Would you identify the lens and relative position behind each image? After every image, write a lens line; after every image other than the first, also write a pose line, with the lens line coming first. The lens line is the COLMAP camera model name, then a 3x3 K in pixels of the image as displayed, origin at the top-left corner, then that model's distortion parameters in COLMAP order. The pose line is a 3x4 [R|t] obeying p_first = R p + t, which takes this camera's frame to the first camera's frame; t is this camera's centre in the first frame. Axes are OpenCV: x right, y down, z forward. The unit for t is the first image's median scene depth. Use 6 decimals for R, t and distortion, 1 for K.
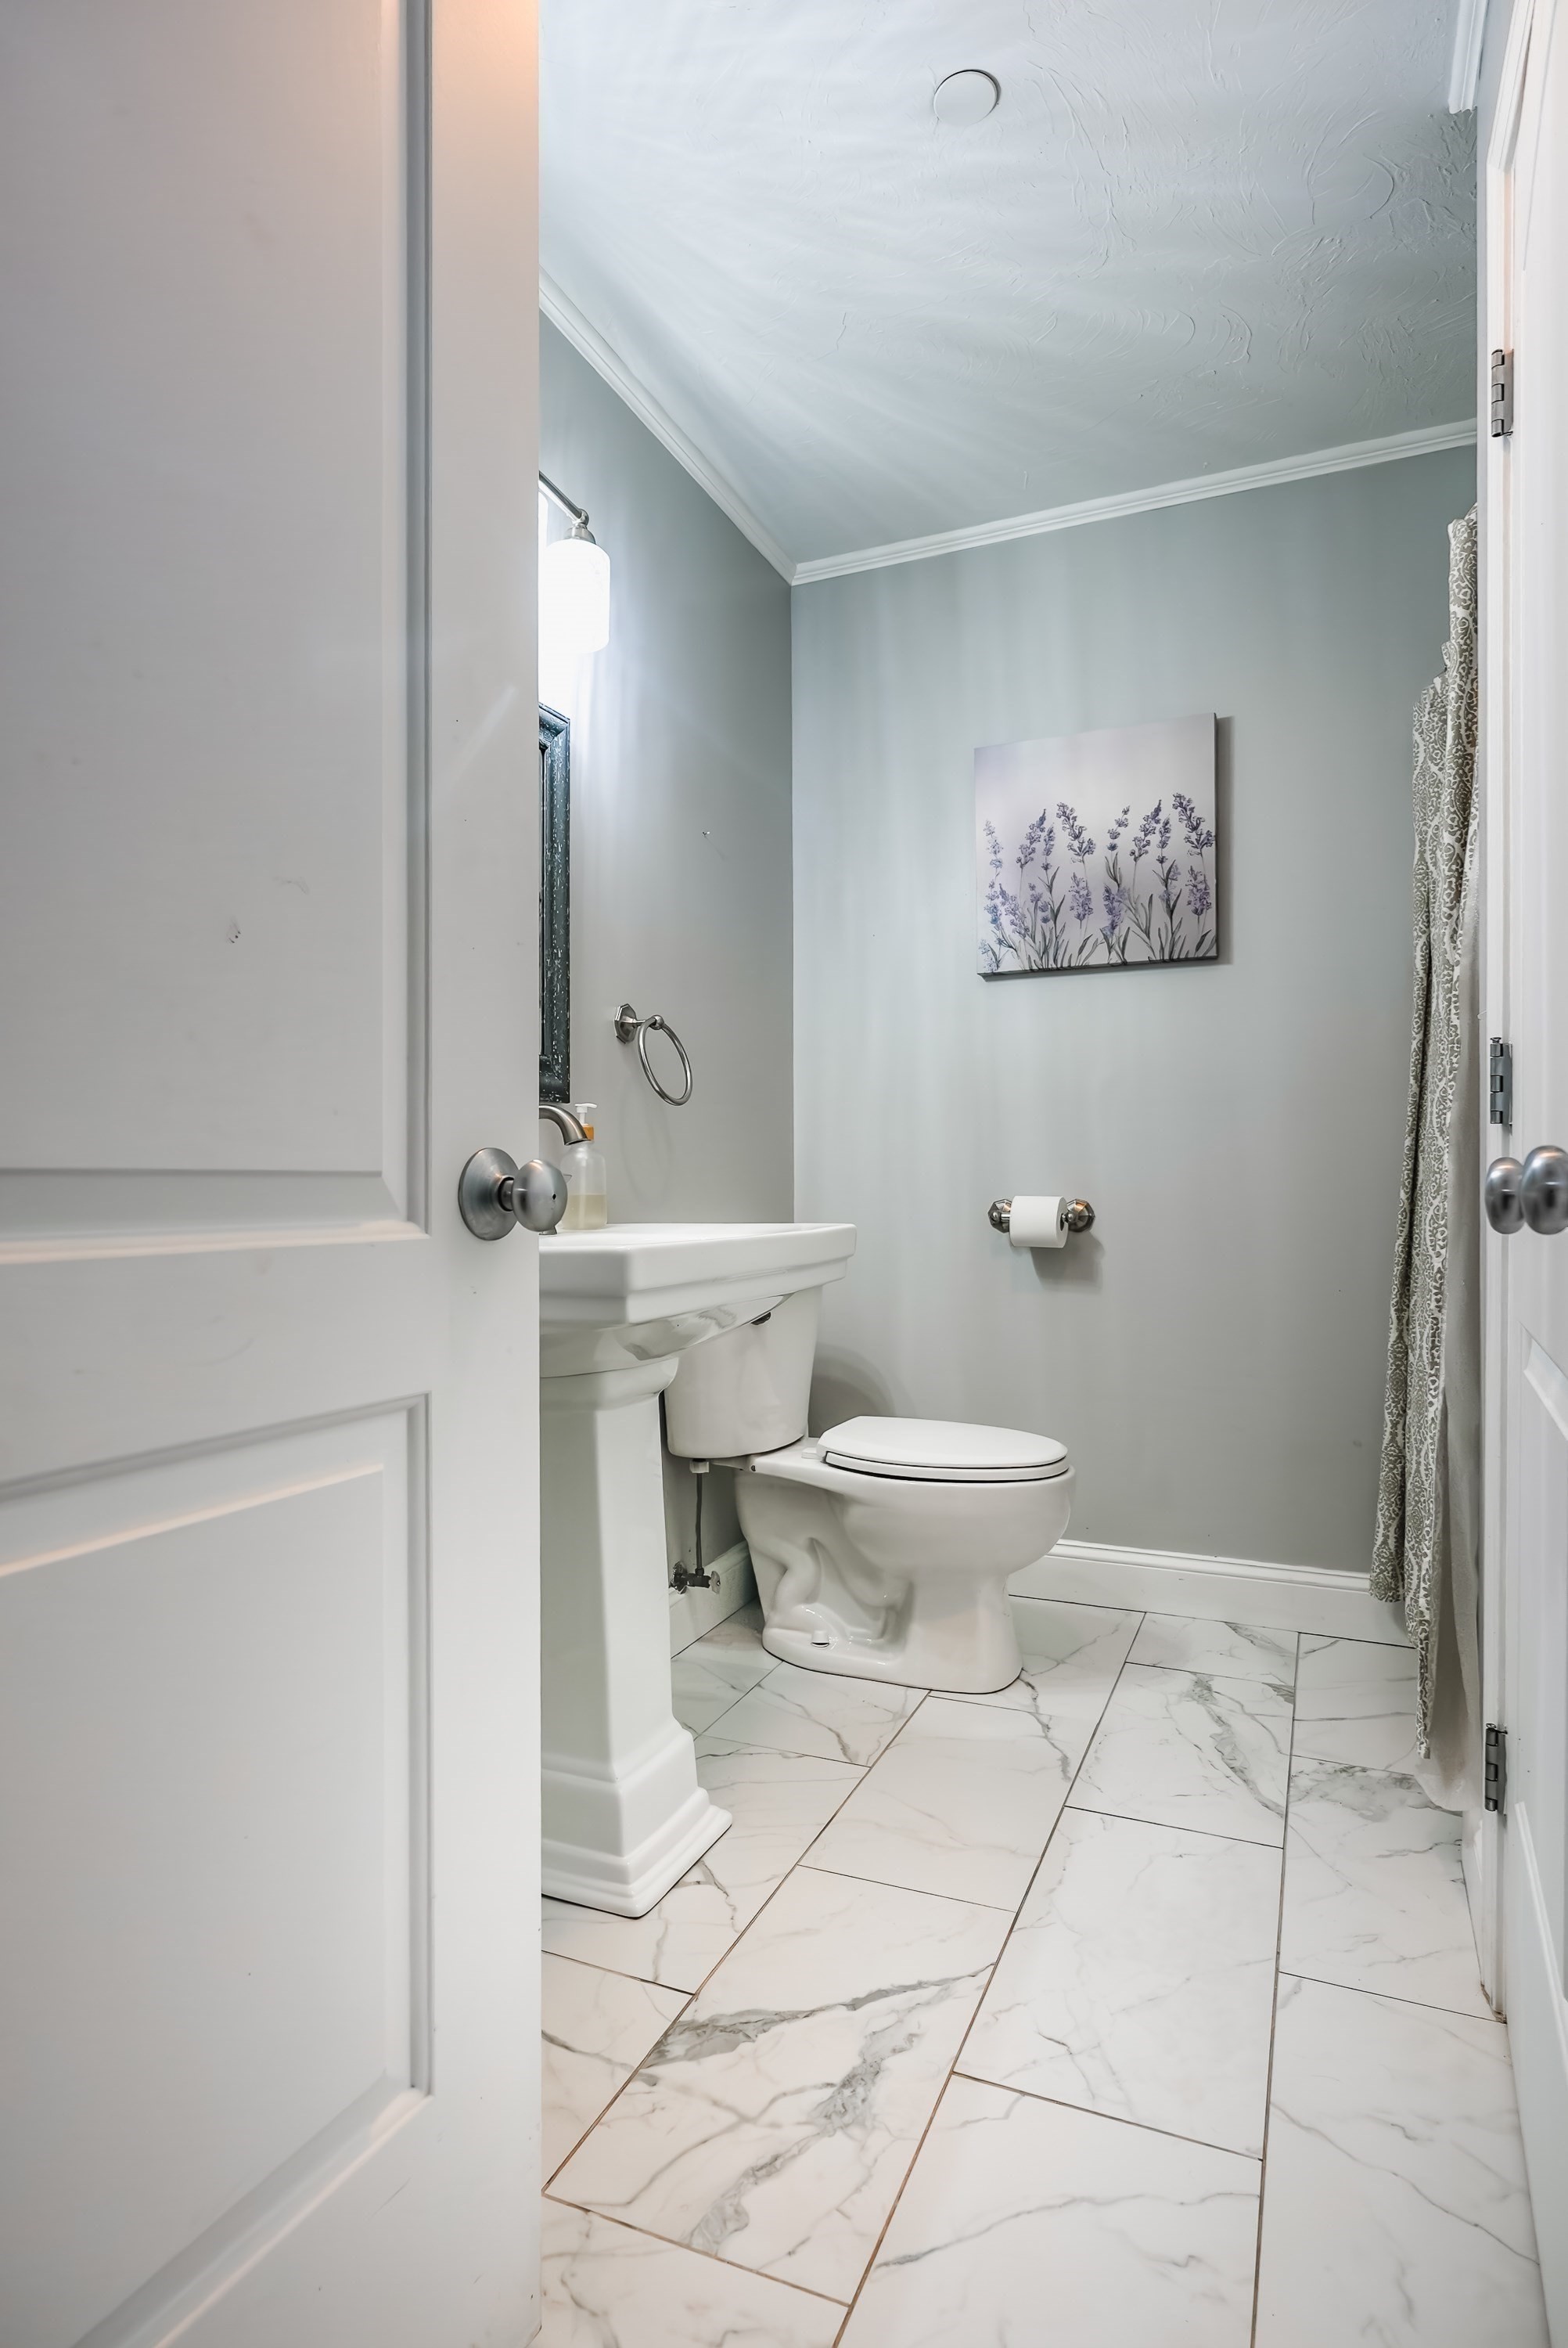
lens RADIAL K [[1267.3, 0, 785.8], [0, 1267.3, 1185.2], [0, 0, 1]] dist [0.001315, -0.000716]
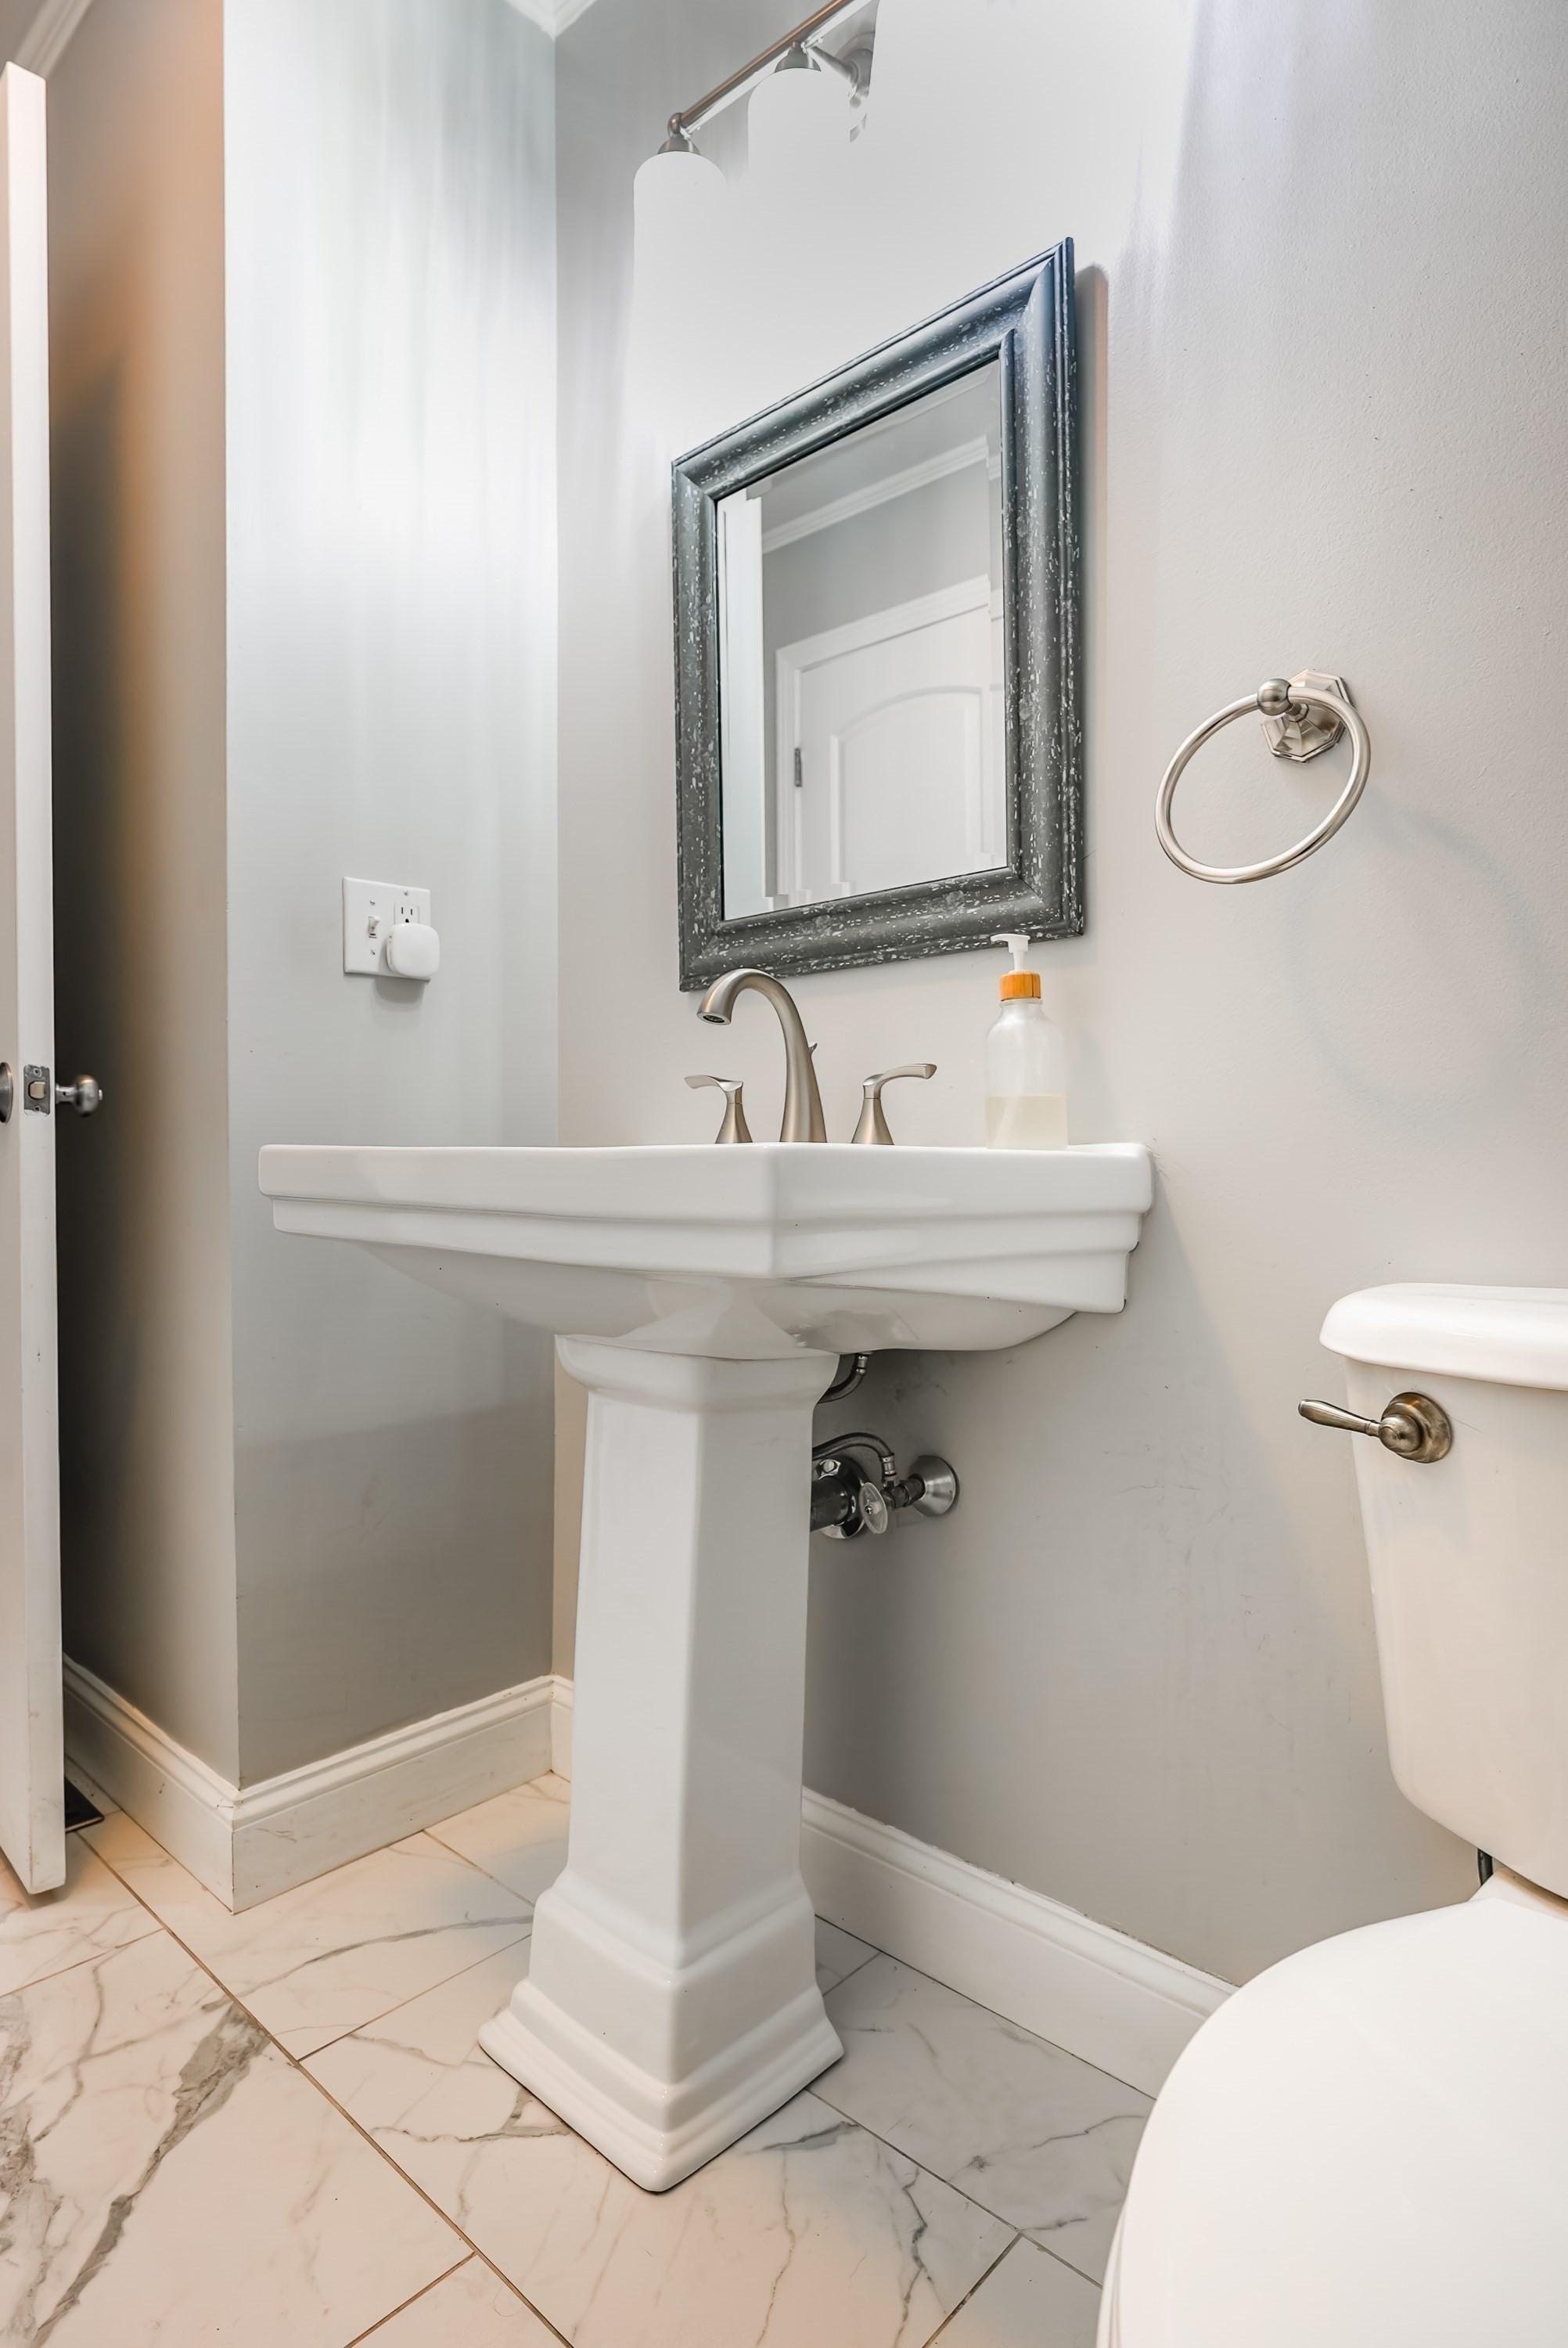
lens RADIAL K [[1267.3, 0, 788.4], [0, 1267.3, 1162.0], [0, 0, 1]] dist [0.001315, -0.000716]
pose [[-0.339910, 0.001312, -0.940457, 0.622365], [-0.003013, 0.999992, 0.002485, 0.052283], [0.940453, 0.003678, -0.339903, 1.653759]]
